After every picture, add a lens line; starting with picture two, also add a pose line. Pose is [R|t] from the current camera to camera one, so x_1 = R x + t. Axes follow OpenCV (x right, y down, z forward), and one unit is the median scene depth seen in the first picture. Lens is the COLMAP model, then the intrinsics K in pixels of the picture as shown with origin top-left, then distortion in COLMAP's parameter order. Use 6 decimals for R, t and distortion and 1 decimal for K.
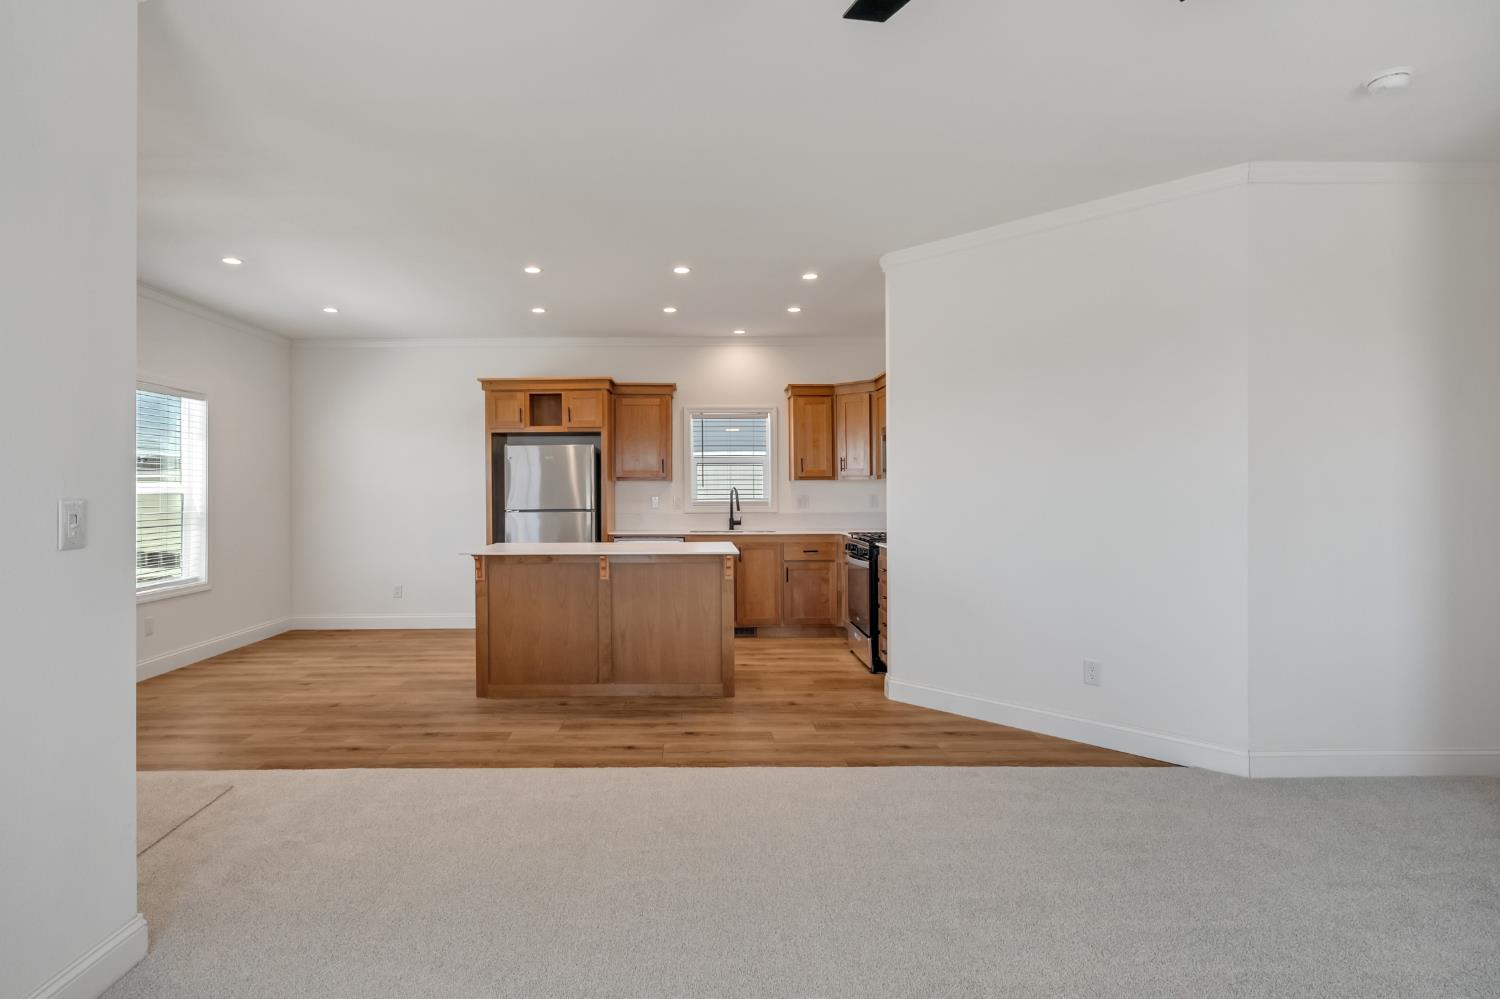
lens RADIAL K [[783.4, 0, 696.2], [0, 783.4, 498.1], [0, 0, 1]] dist [-0.010750, 0.002043]
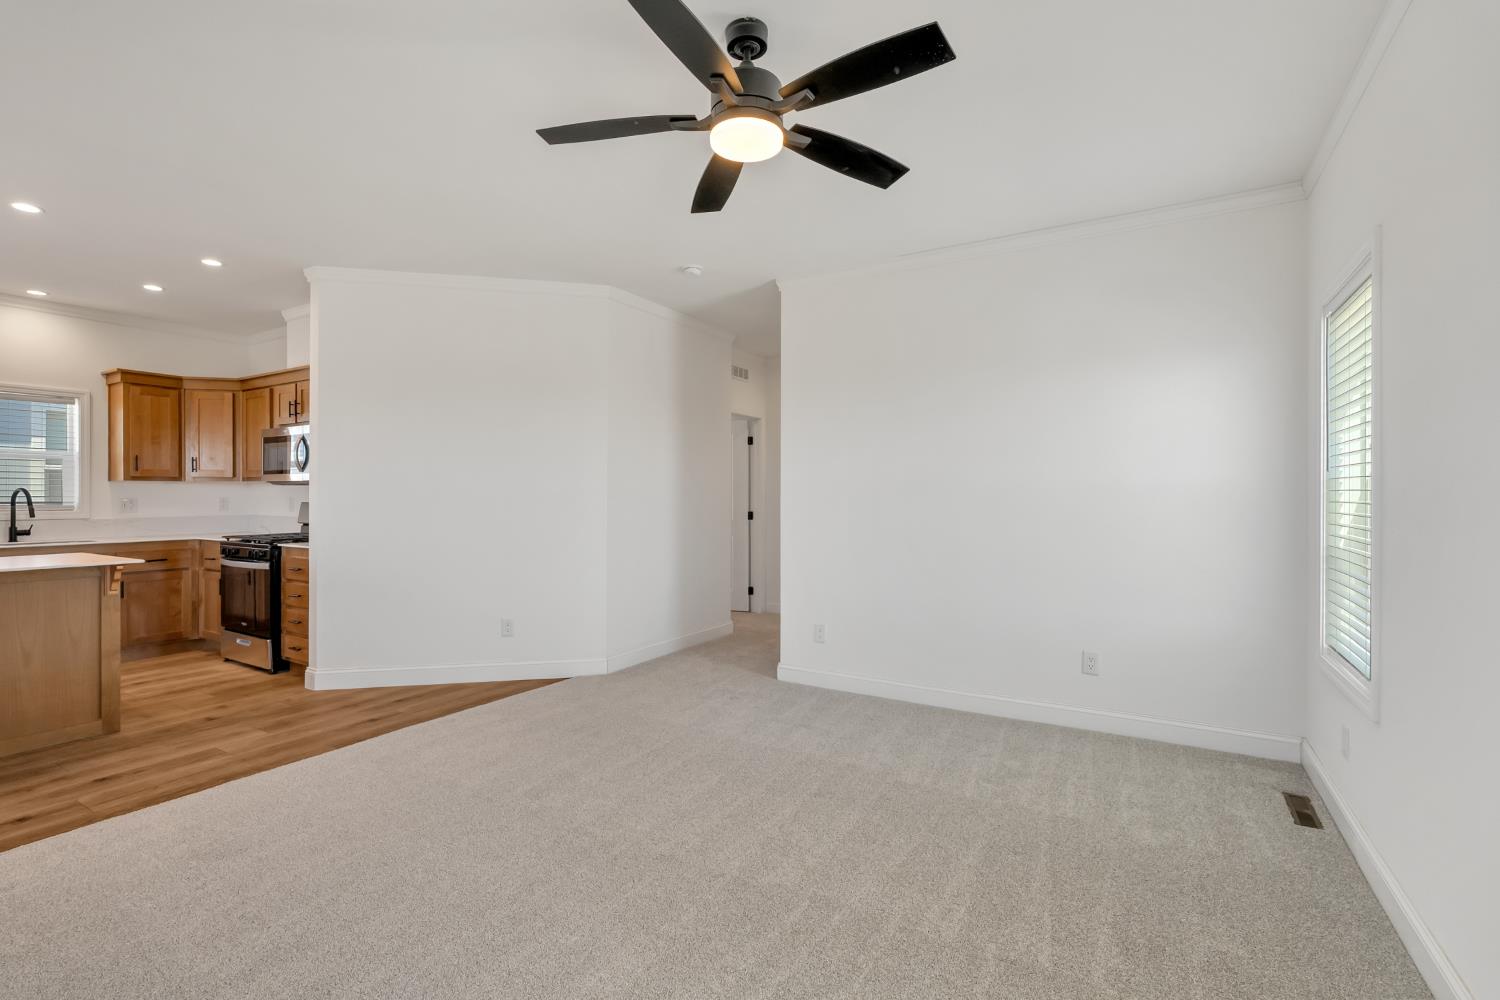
lens RADIAL K [[679.9, 0, 749.5], [0, 679.9, 496.4], [0, 0, 1]] dist [0.001595, -0.001649]
pose [[0.511075, 0.004078, 0.859526, -0.190038], [0.008433, 0.999917, -0.009759, 0.009089], [-0.859495, 0.012236, 0.510998, 0.026386]]
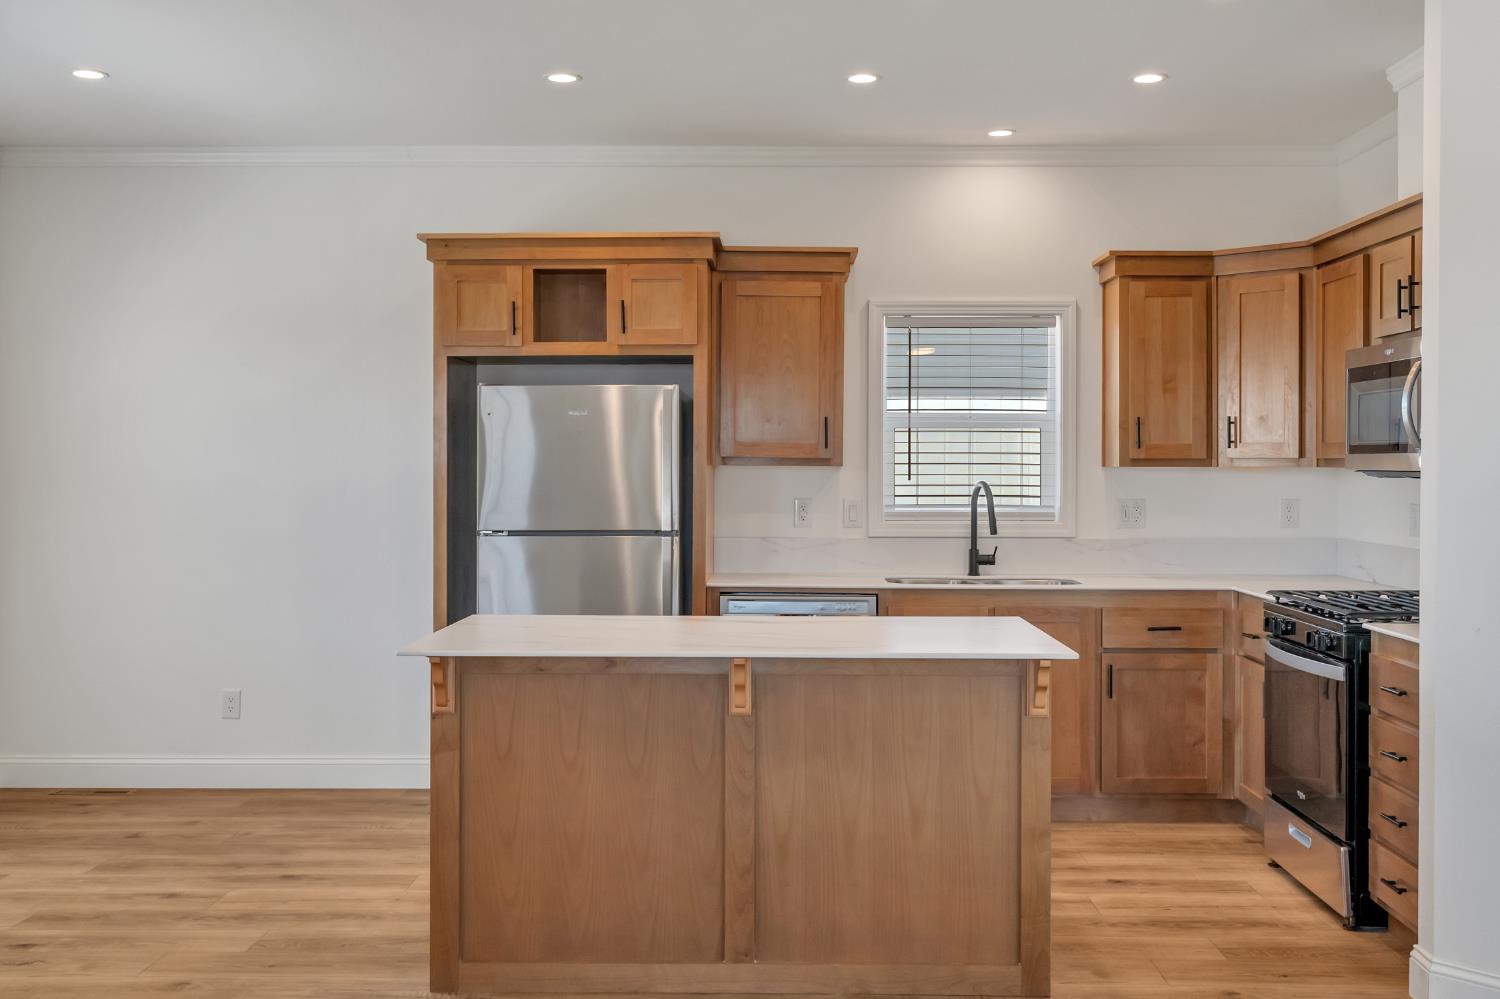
lens RADIAL K [[1502.6, 0, 756.9], [0, 1502.6, 474.9], [0, 0, 1]] dist [0.009700, 0.000000]
pose [[0.999810, 0.007240, -0.018095, -0.075064], [-0.007308, 0.999966, -0.003706, -0.015237], [0.018068, 0.003838, 0.999829, 0.159799]]
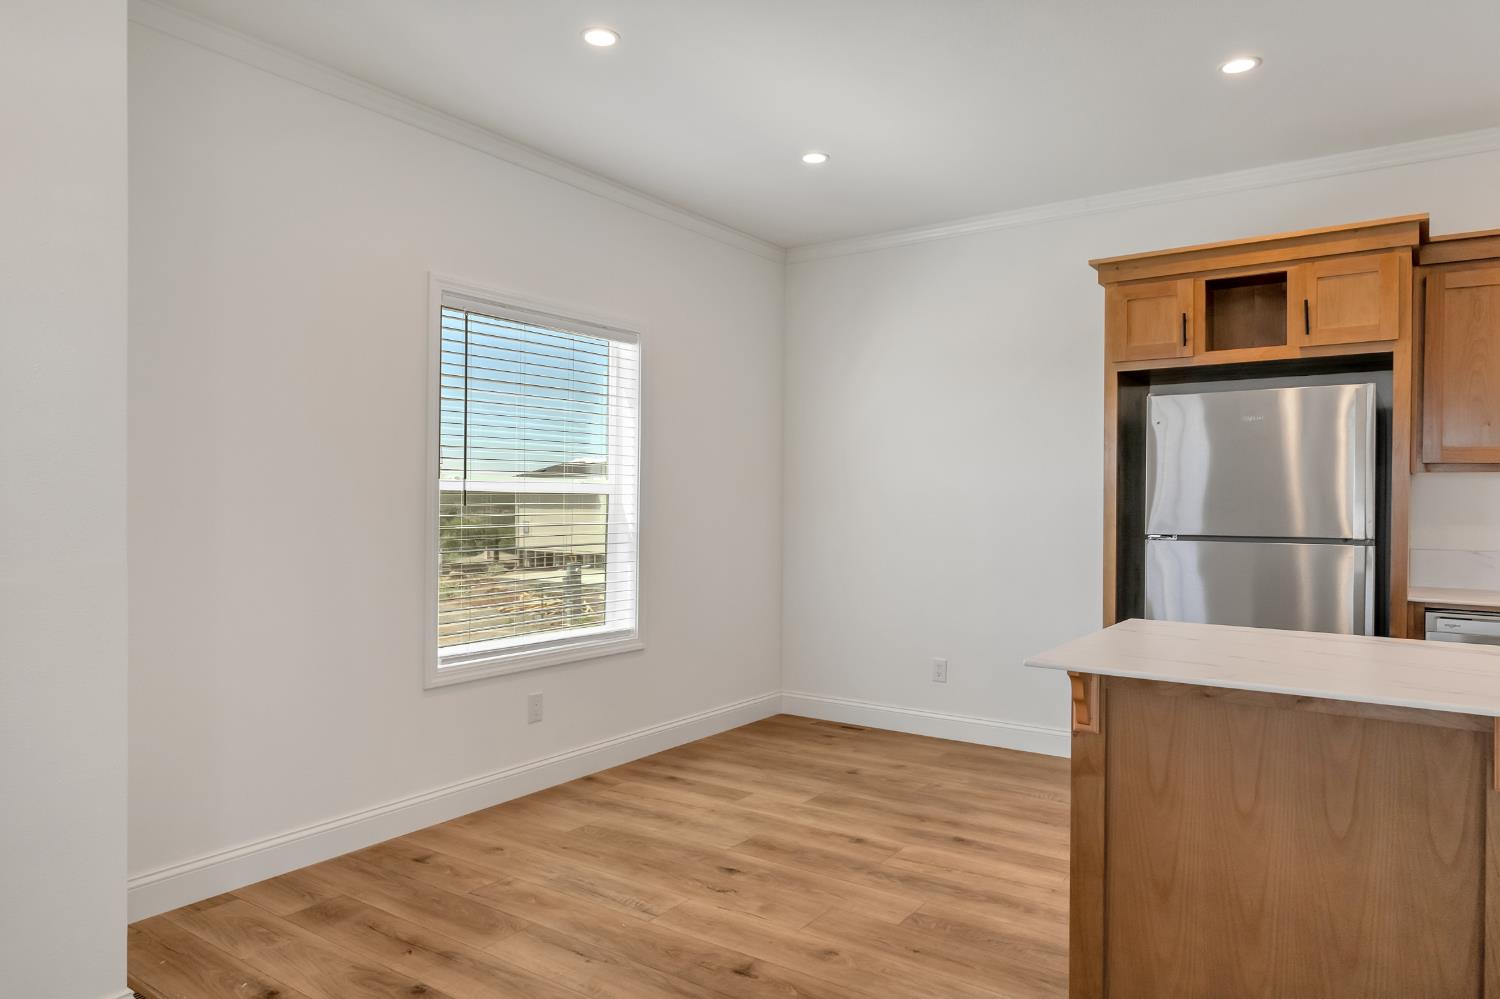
lens RADIAL K [[977.5, 0, 742.3], [0, 977.5, 503.4], [0, 0, 1]] dist [-0.006537, 0.008068]
pose [[0.817767, 0.013605, -0.575388, -0.113146], [-0.015692, 0.999876, 0.001340, -0.000264], [0.575335, 0.007933, 0.817879, 0.411243]]
